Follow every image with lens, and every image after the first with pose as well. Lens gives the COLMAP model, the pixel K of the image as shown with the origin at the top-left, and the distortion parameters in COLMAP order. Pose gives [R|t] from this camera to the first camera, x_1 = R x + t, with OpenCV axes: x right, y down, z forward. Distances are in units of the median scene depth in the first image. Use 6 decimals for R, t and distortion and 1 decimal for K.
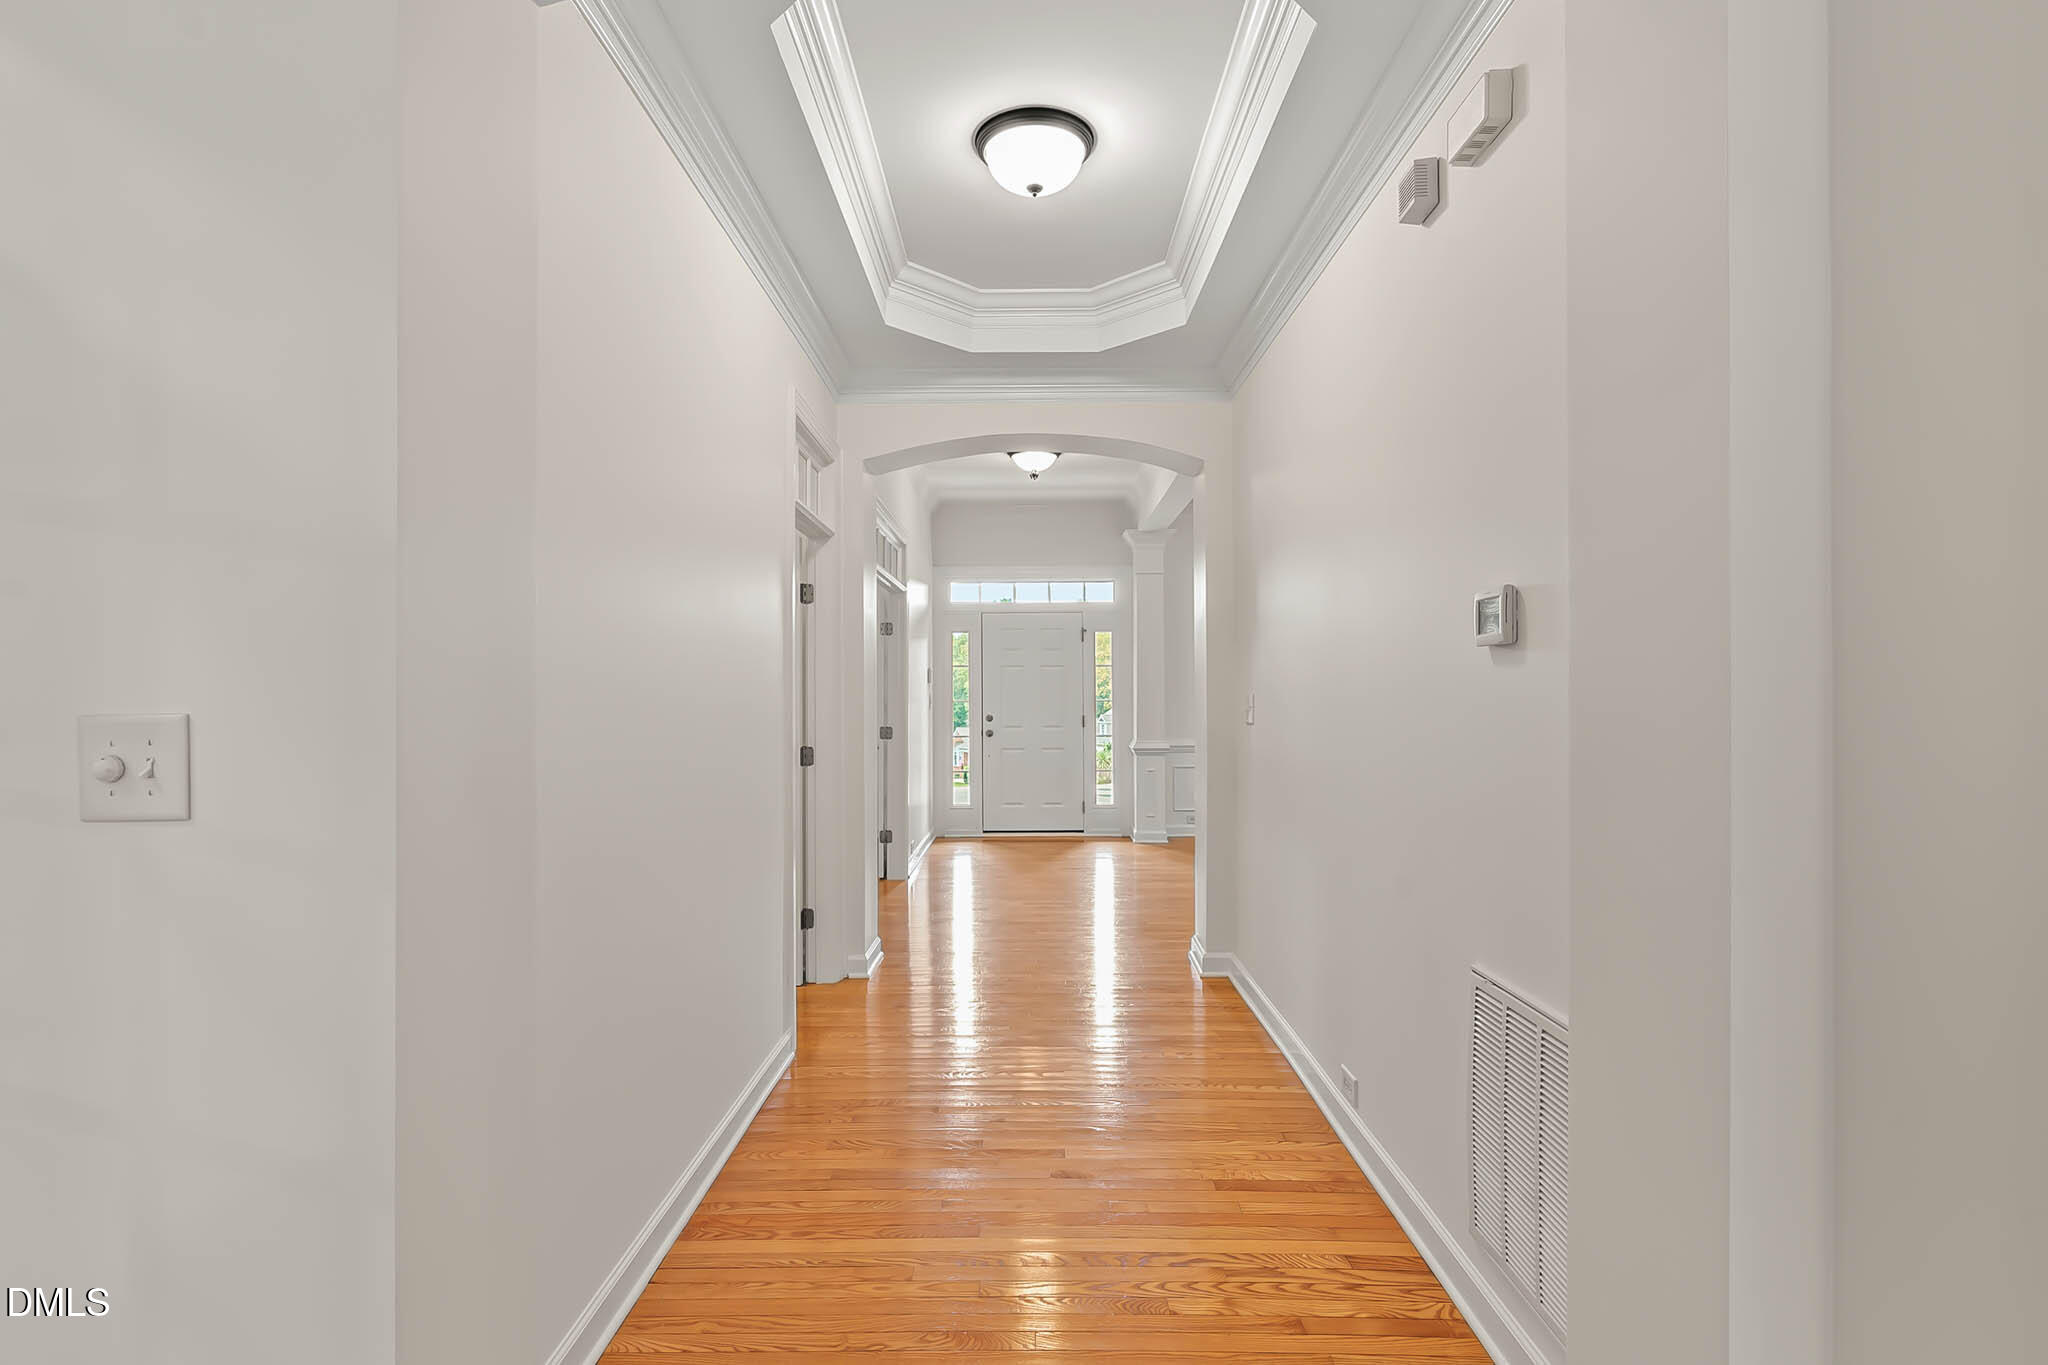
lens RADIAL K [[955.7, 0, 984.8], [0, 955.7, 690.9], [0, 0, 1]] dist [-0.011739, 0.005325]
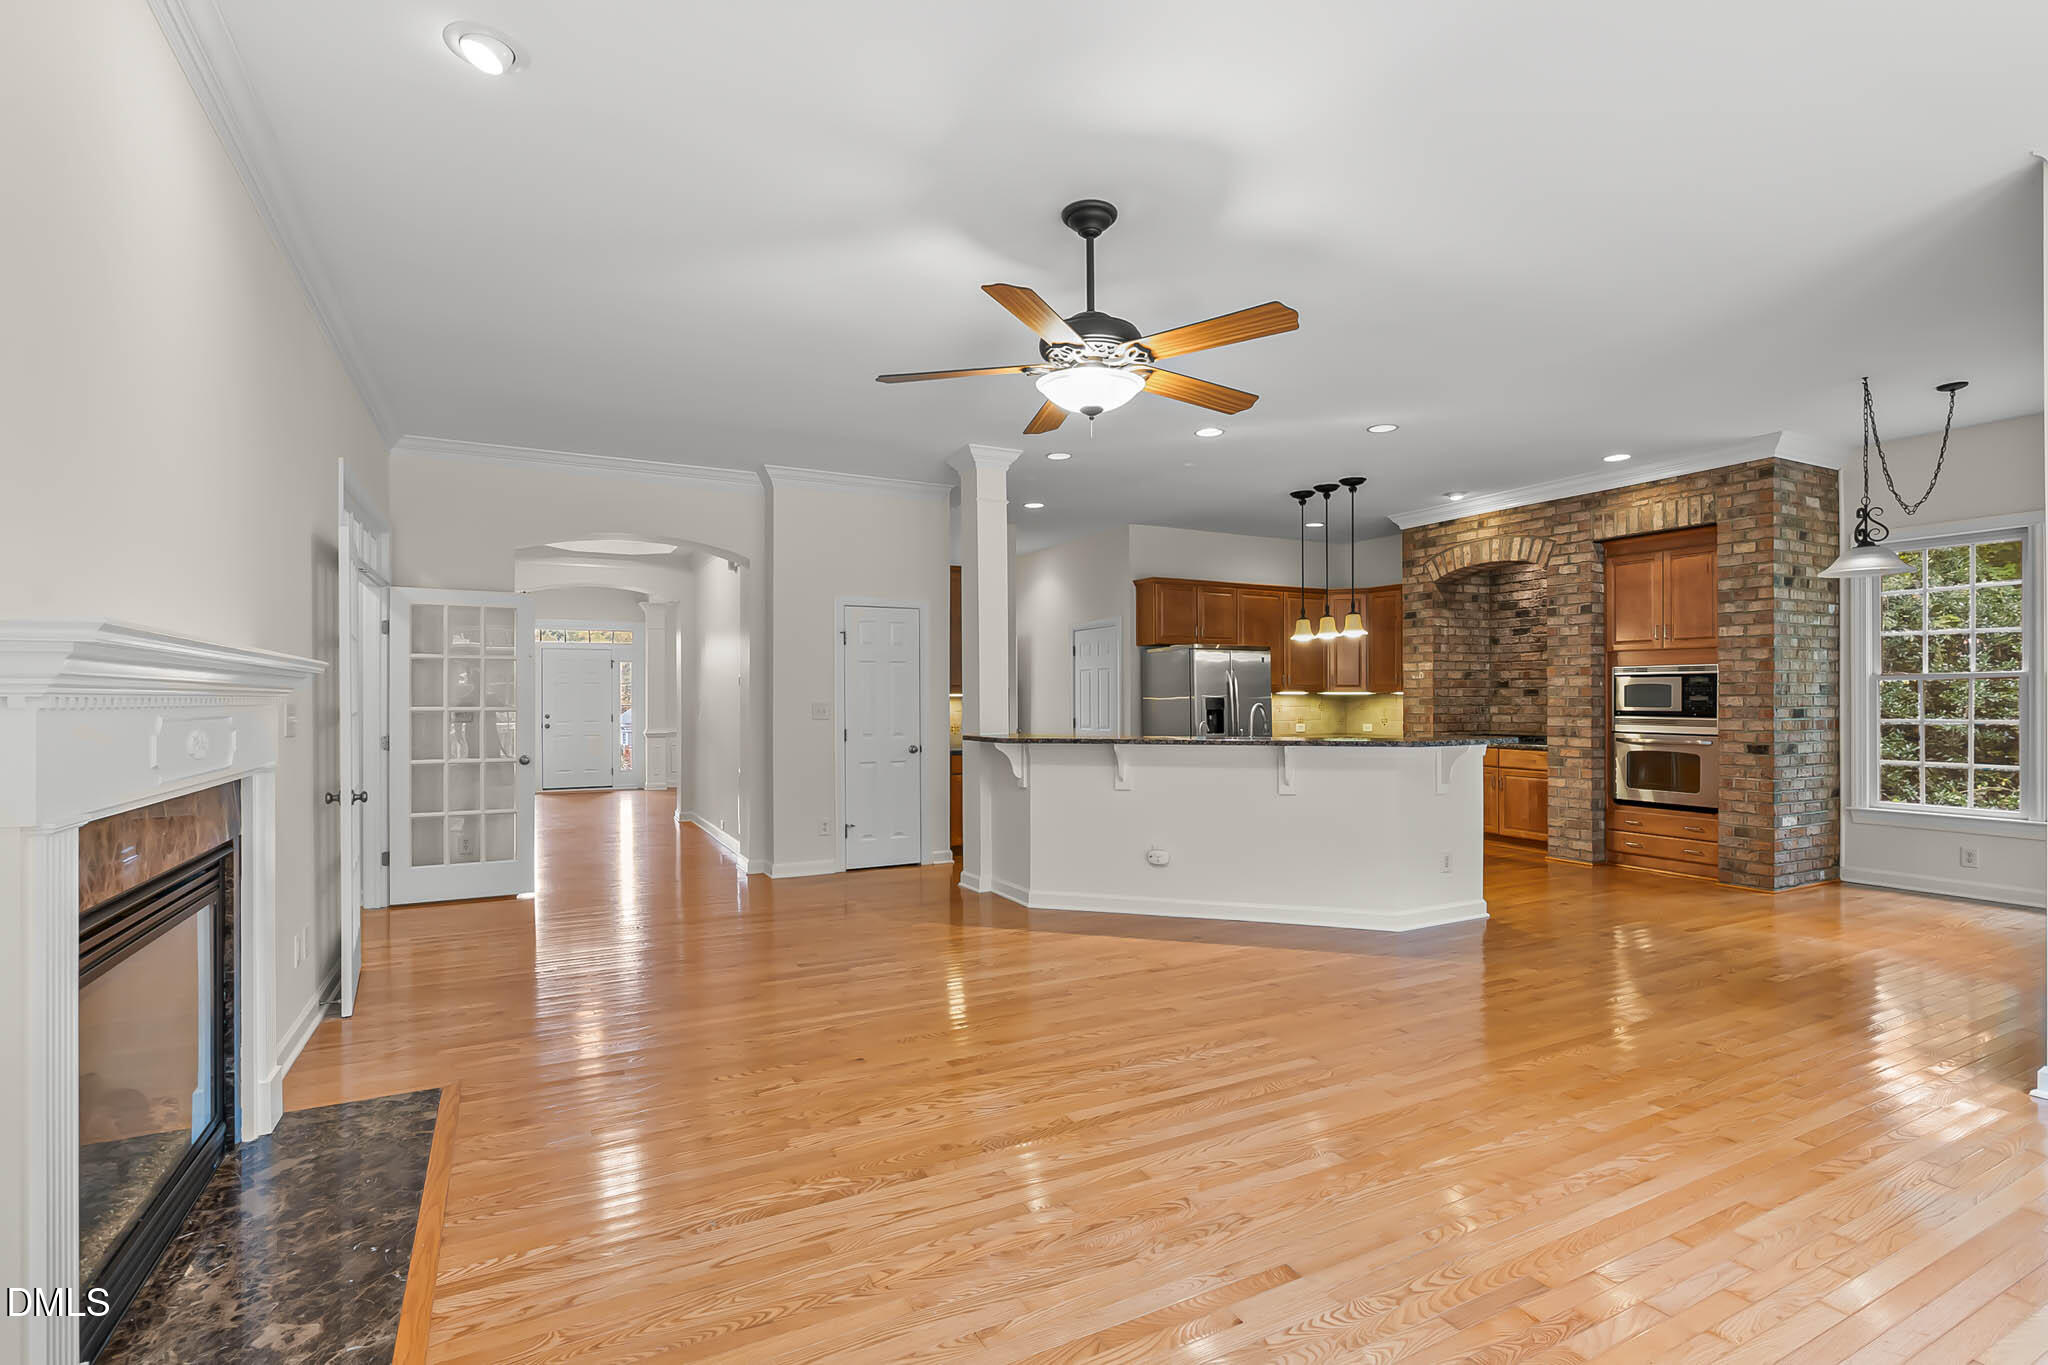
lens RADIAL K [[955.7, 0, 1023.8], [0, 955.7, 696.1], [0, 0, 1]] dist [-0.011739, 0.005325]
pose [[0.869693, 0.002485, 0.493587, -0.114695], [0.001953, 0.999962, -0.008476, 0.014454], [-0.493590, 0.008335, 0.869655, -0.971877]]
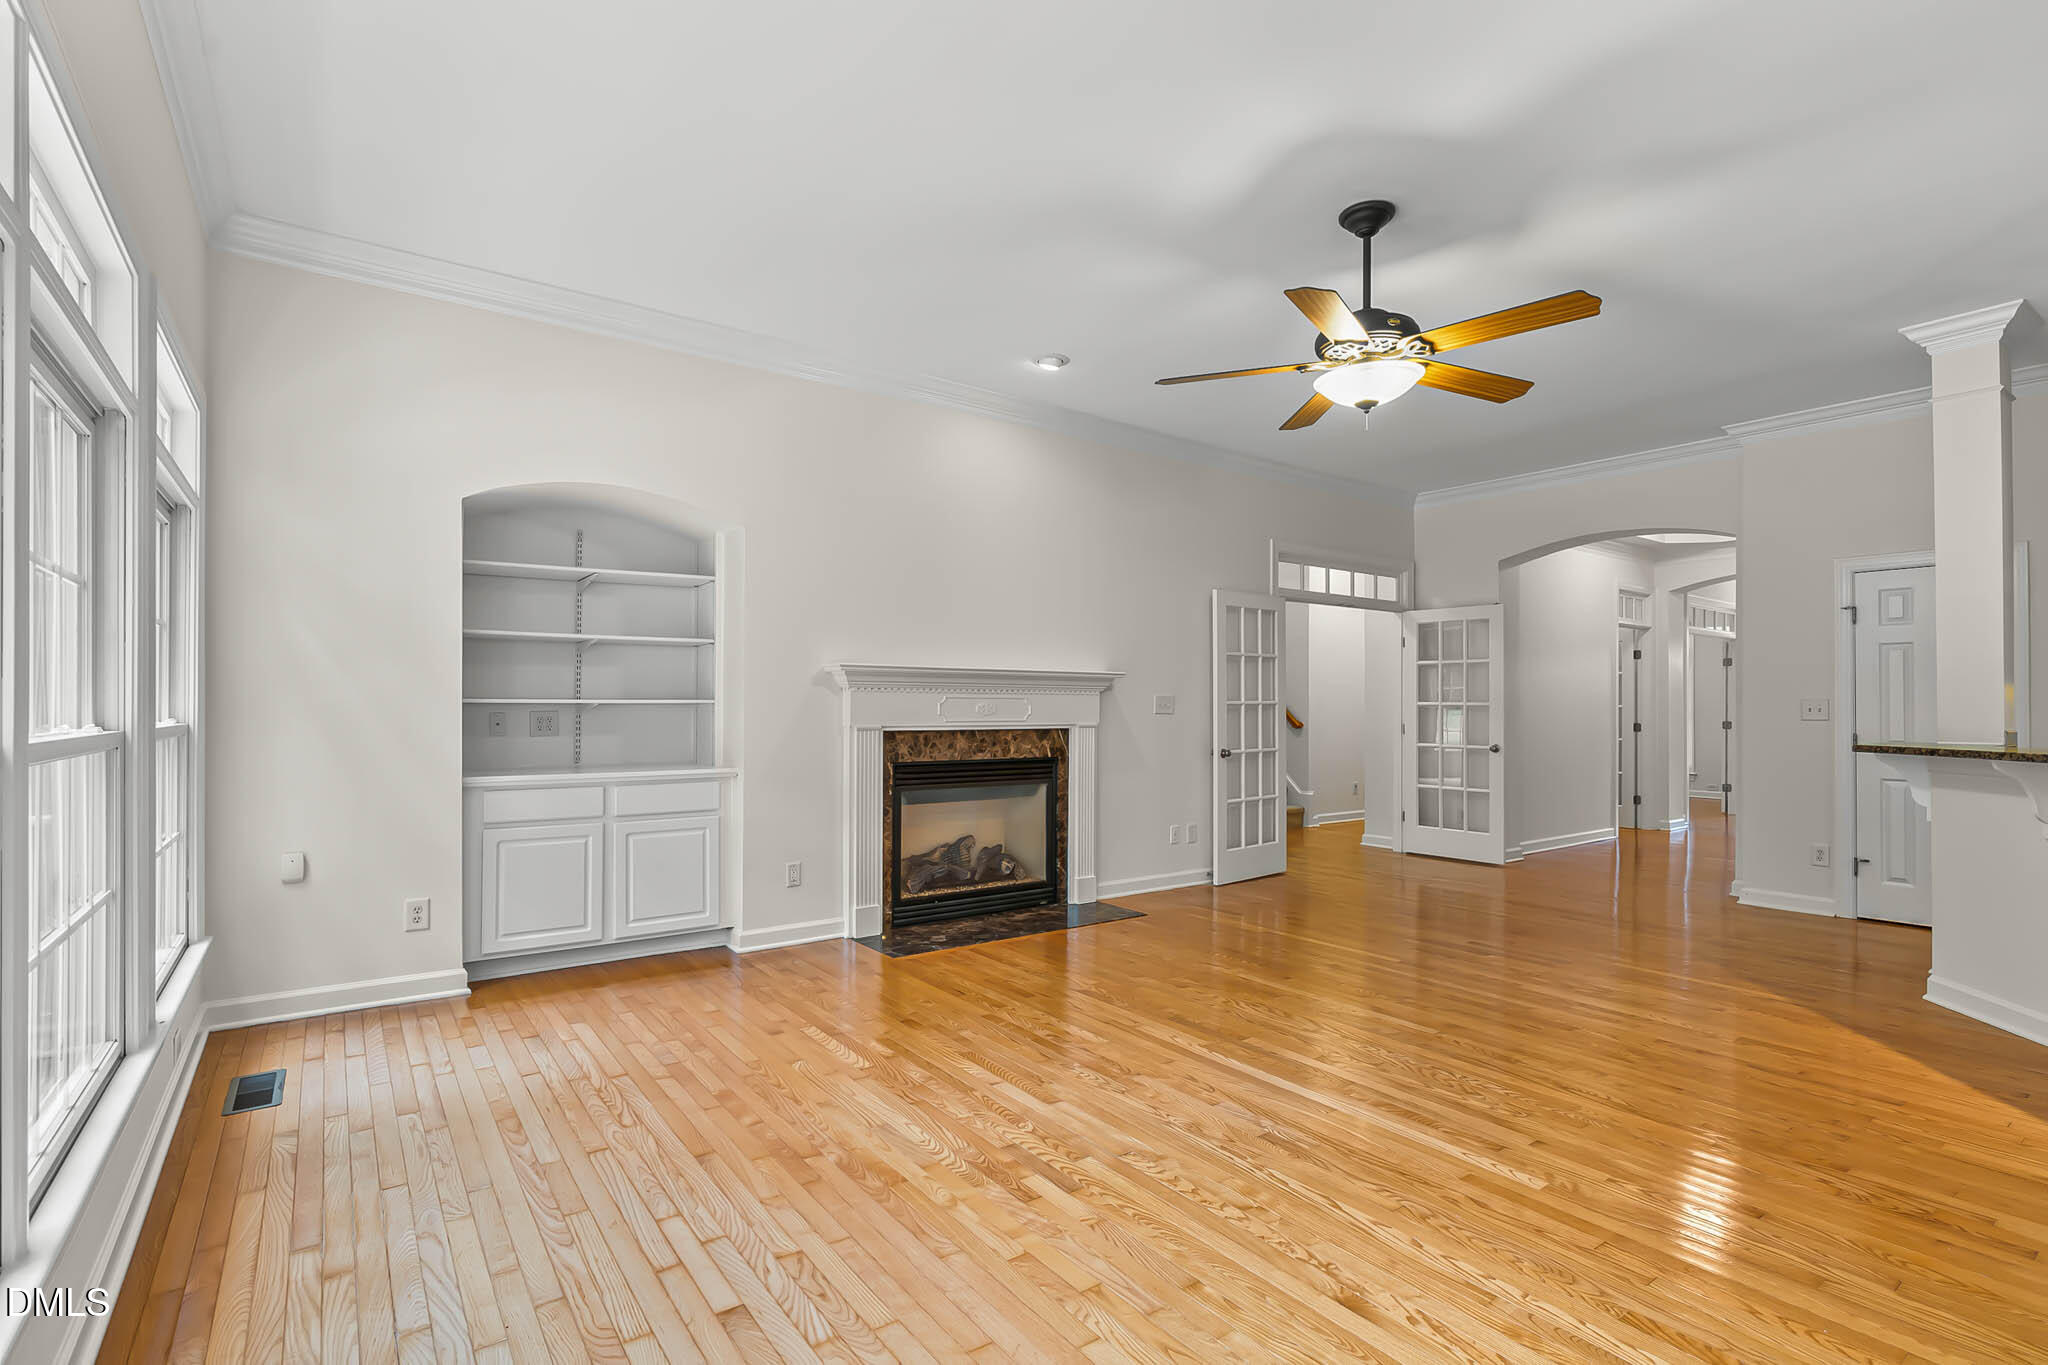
lens RADIAL K [[955.7, 0, 1022.9], [0, 955.7, 704.4], [0, 0, 1]] dist [-0.011739, 0.005325]
pose [[0.619505, 0.004622, -0.784979, 0.442357], [-0.009054, 0.999958, -0.001257, 0.023845], [0.784940, 0.007886, 0.619521, -1.018514]]
